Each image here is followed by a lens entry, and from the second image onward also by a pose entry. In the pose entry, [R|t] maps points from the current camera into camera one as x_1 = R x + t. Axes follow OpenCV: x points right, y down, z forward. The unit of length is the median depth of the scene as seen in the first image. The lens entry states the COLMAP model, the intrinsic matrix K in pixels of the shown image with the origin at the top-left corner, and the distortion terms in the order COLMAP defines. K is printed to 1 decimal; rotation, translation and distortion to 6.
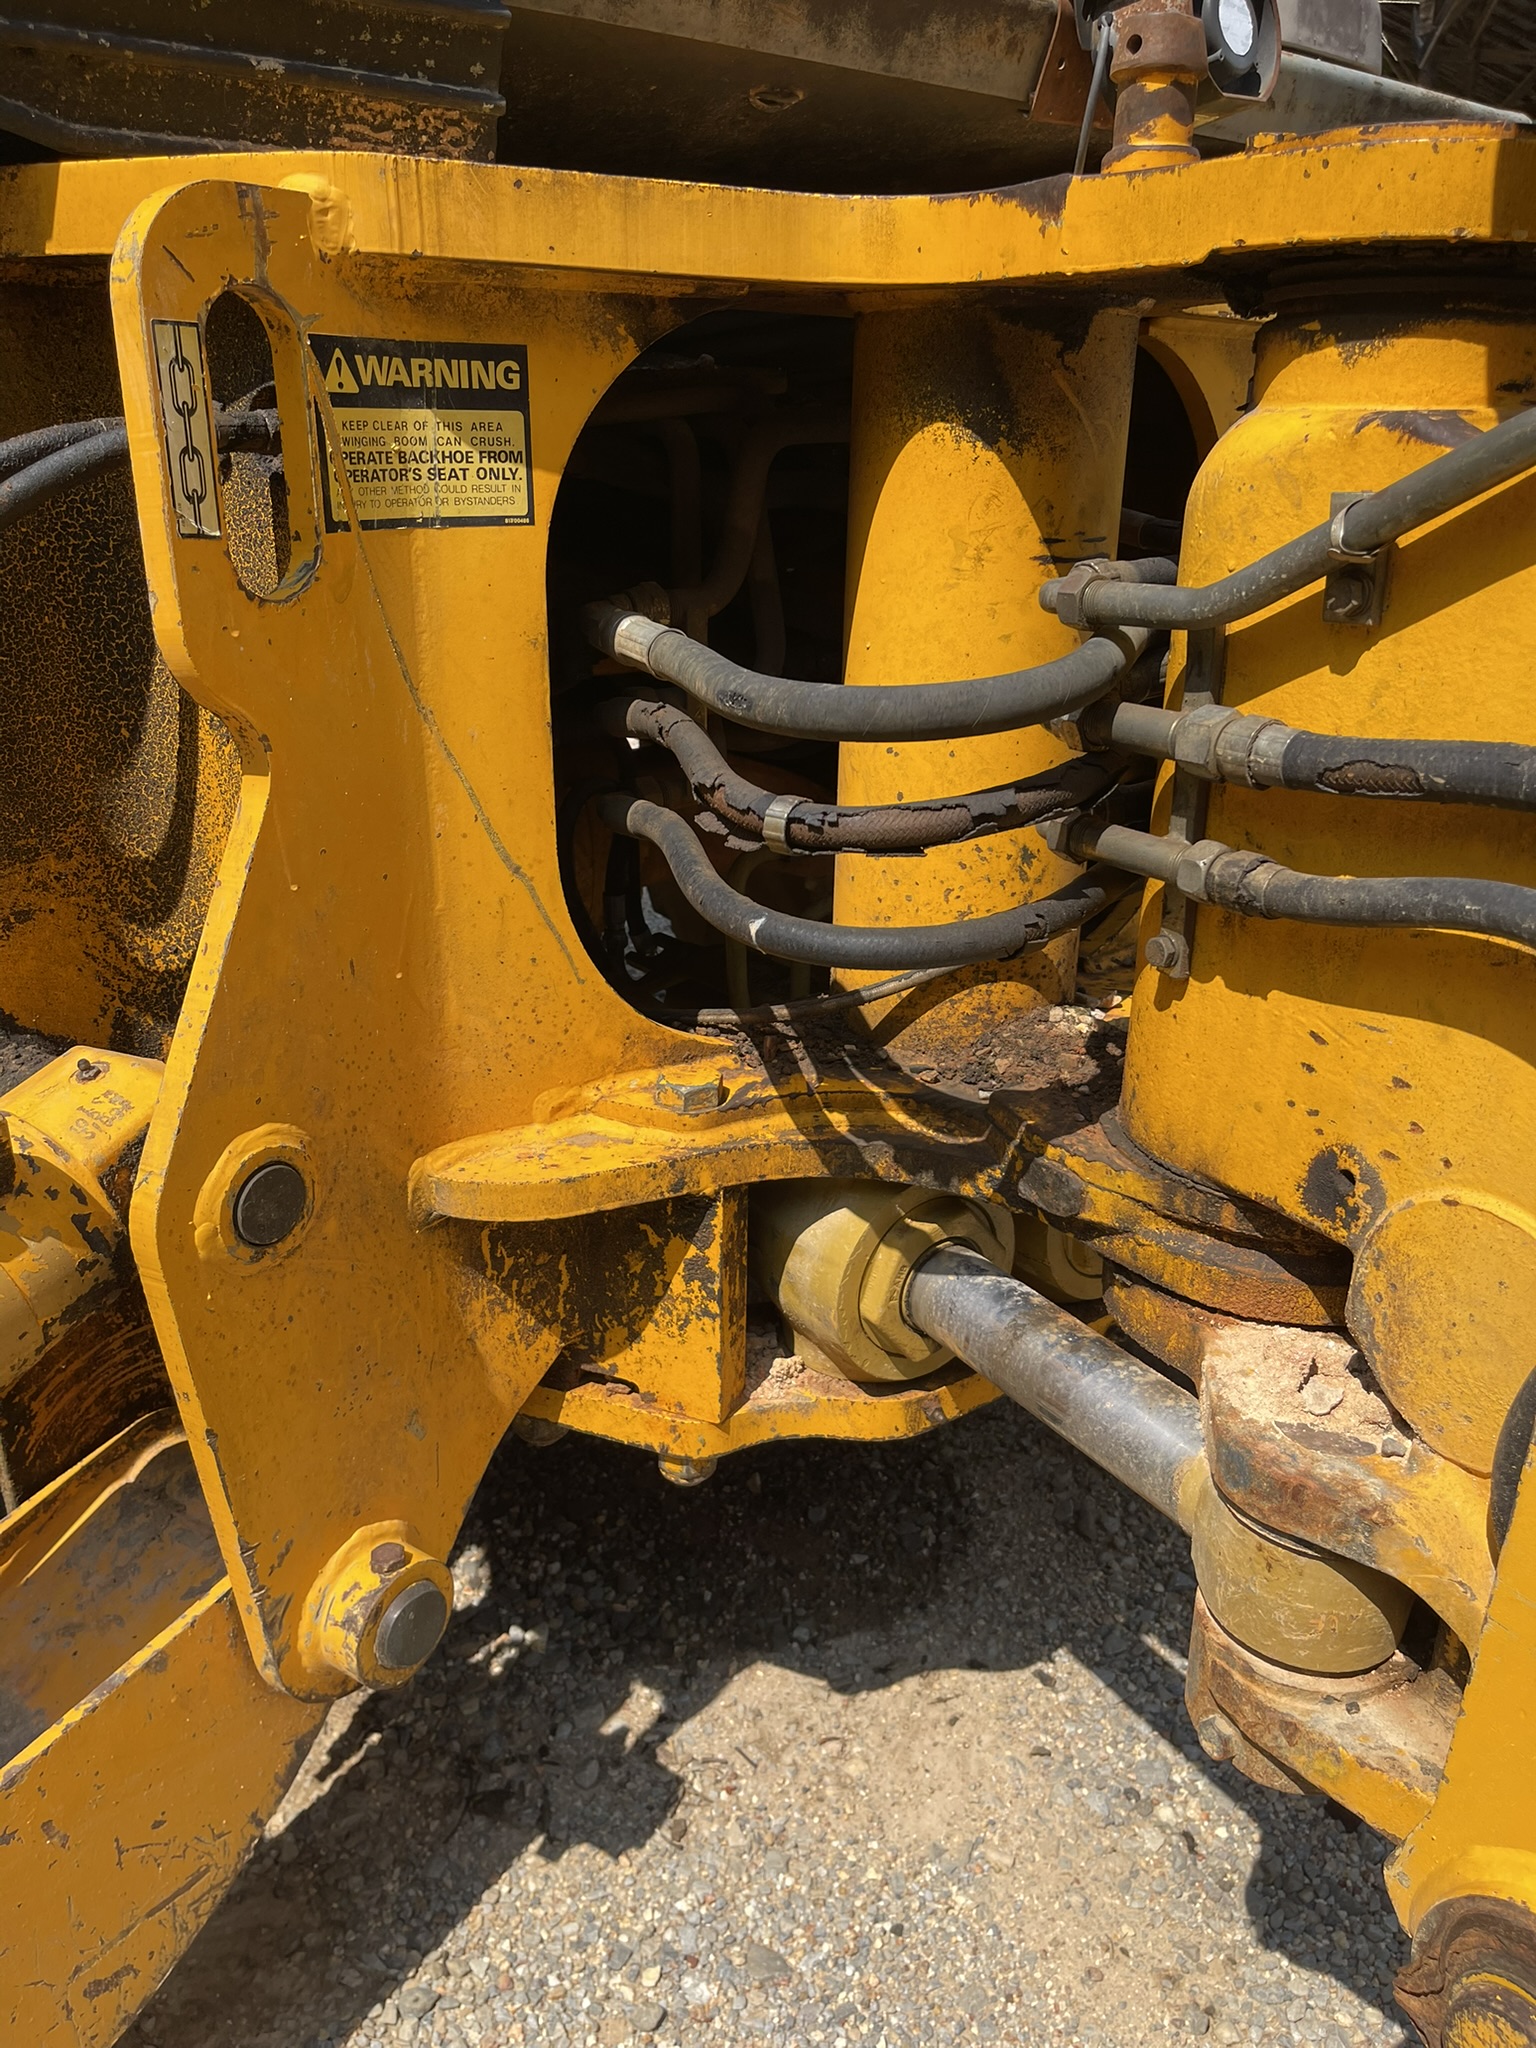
lens RADIAL K [[1519.6, 0, 768.0], [0, 1519.6, 1024.0], [0, 0, 1]] dist [0.029859, -0.065404]
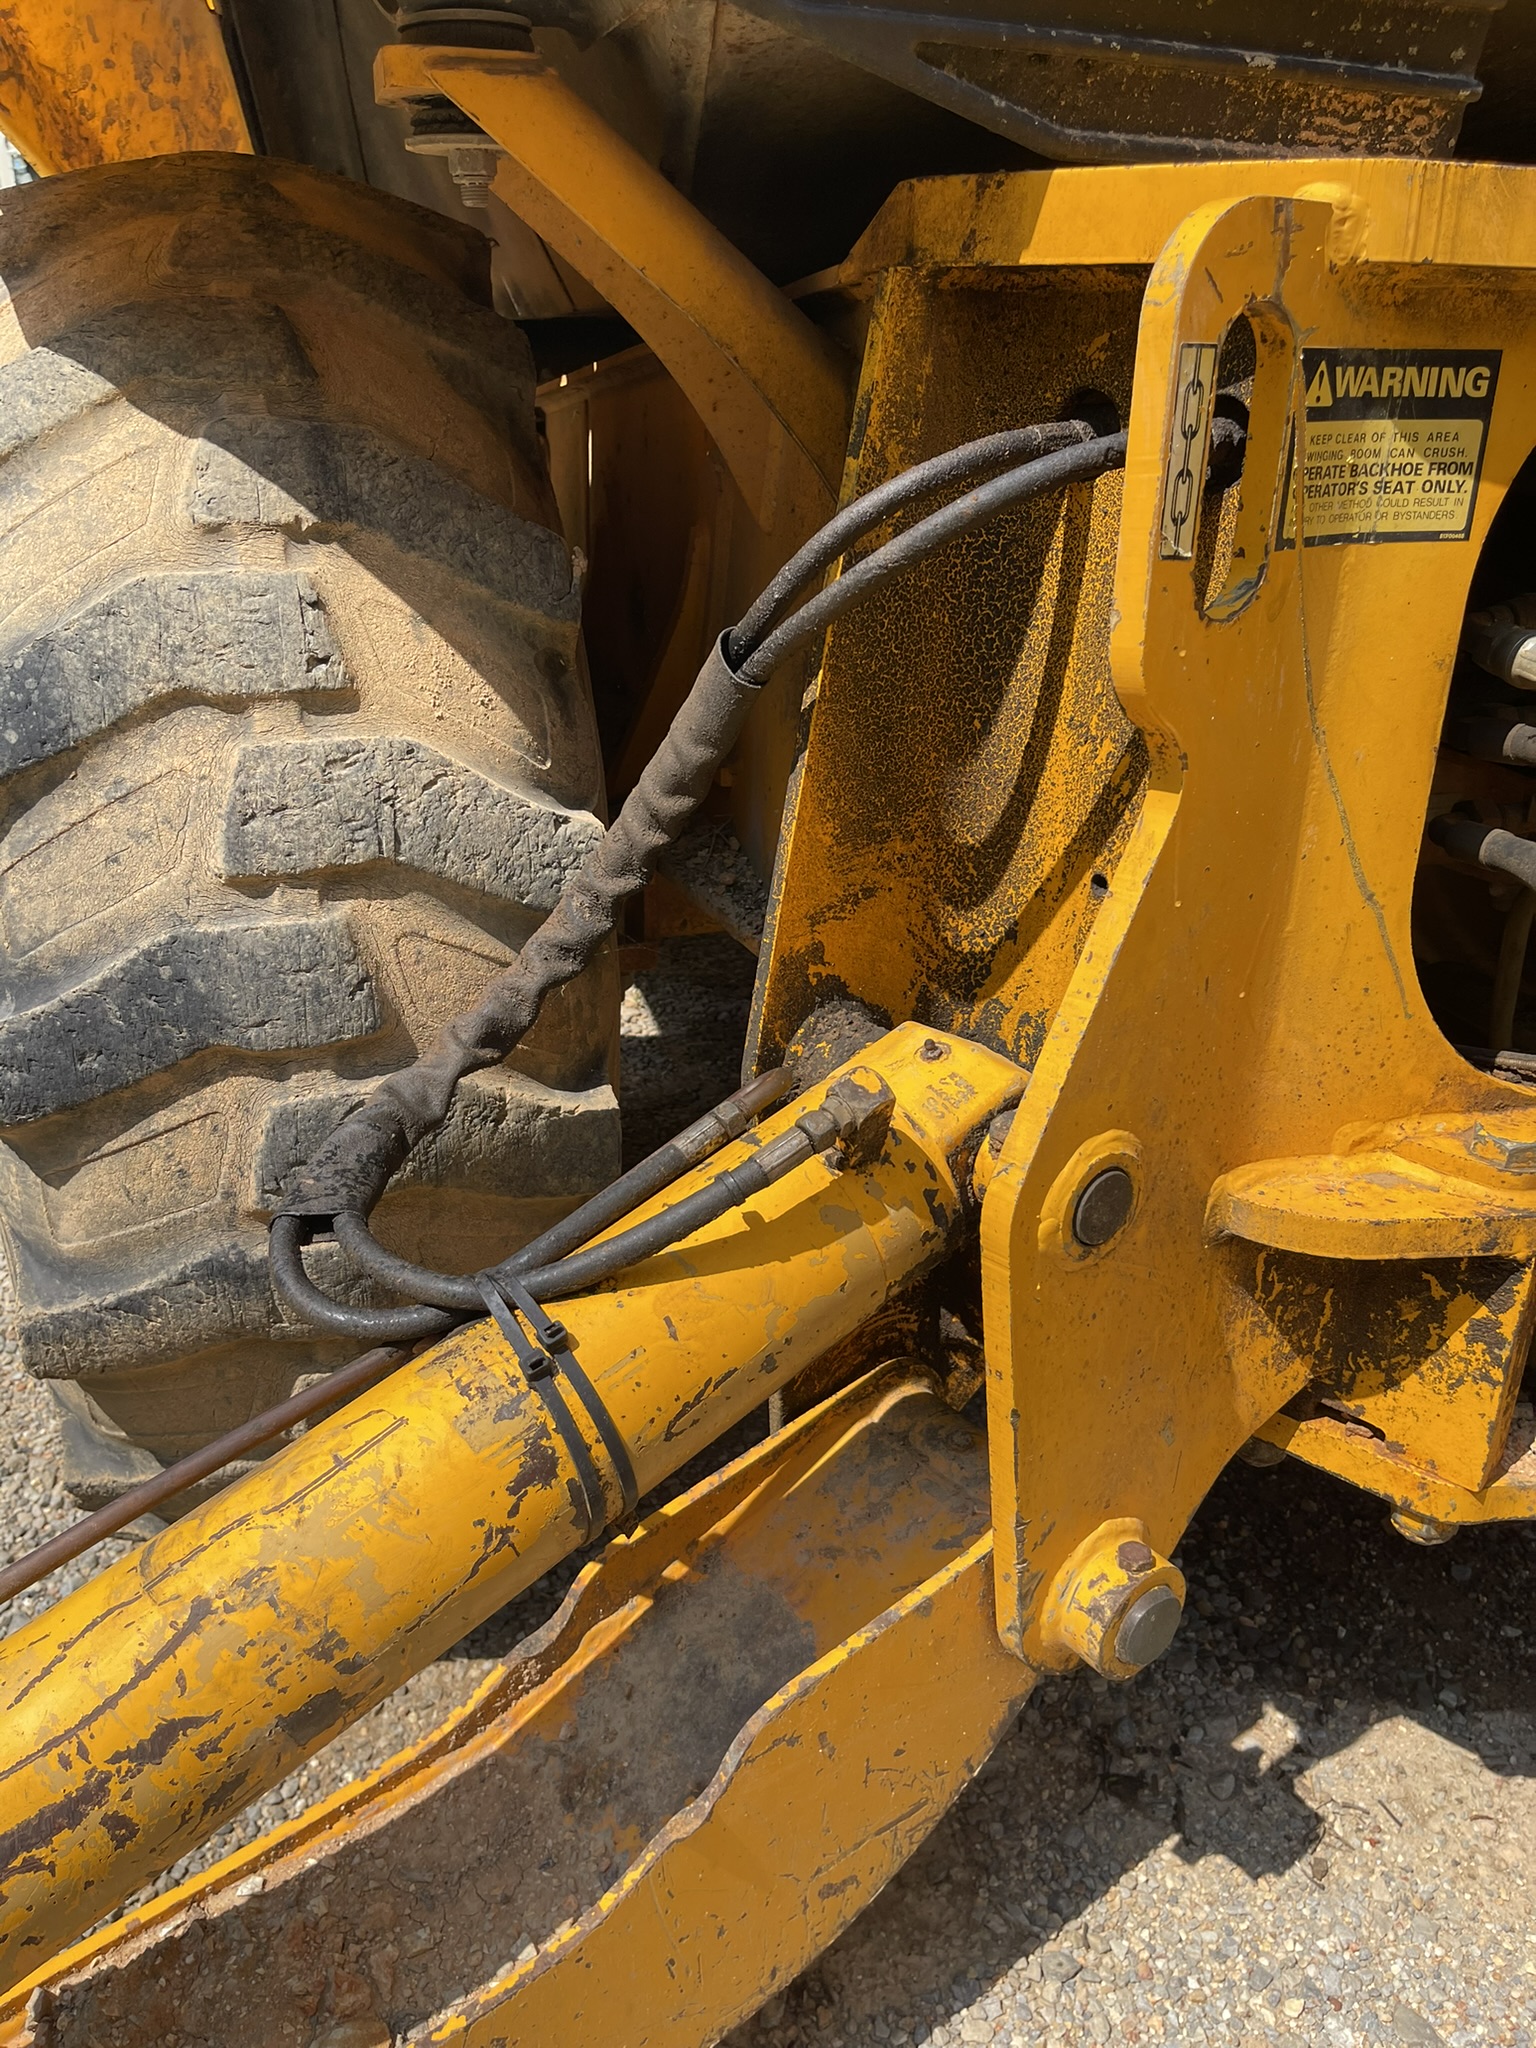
lens RADIAL K [[1519.9, 0, 773.0], [0, 1519.9, 1036.1], [0, 0, 1]] dist [0.046936, -0.095164]
pose [[0.941632, 0.131959, -0.309703, -0.200329], [-0.117125, 0.990915, 0.066100, -0.032308], [0.315612, -0.025967, 0.948533, -0.034053]]
